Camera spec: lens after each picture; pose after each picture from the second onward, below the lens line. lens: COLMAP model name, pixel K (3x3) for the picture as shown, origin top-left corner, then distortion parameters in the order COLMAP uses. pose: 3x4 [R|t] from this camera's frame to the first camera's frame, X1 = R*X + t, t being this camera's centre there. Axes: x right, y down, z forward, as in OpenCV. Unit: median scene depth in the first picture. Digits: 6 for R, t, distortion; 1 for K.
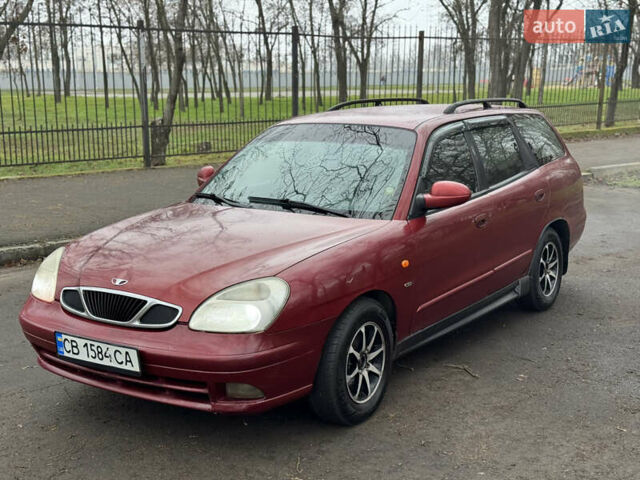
lens RADIAL K [[909.9, 0, 319.5], [0, 909.9, 238.3], [0, 0, 1]] dist [0.157220, 0.000000]
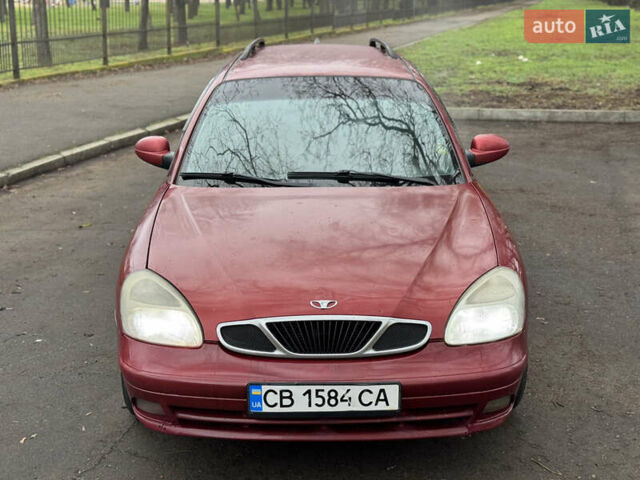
lens RADIAL K [[909.9, 0, 317.4], [0, 909.9, 240.6], [0, 0, 1]] dist [0.157220, 0.000000]
pose [[0.822295, -0.148439, 0.549361, -0.634675], [0.098227, 0.987914, 0.119908, -0.098736], [-0.560520, -0.044638, 0.826937, 0.358275]]
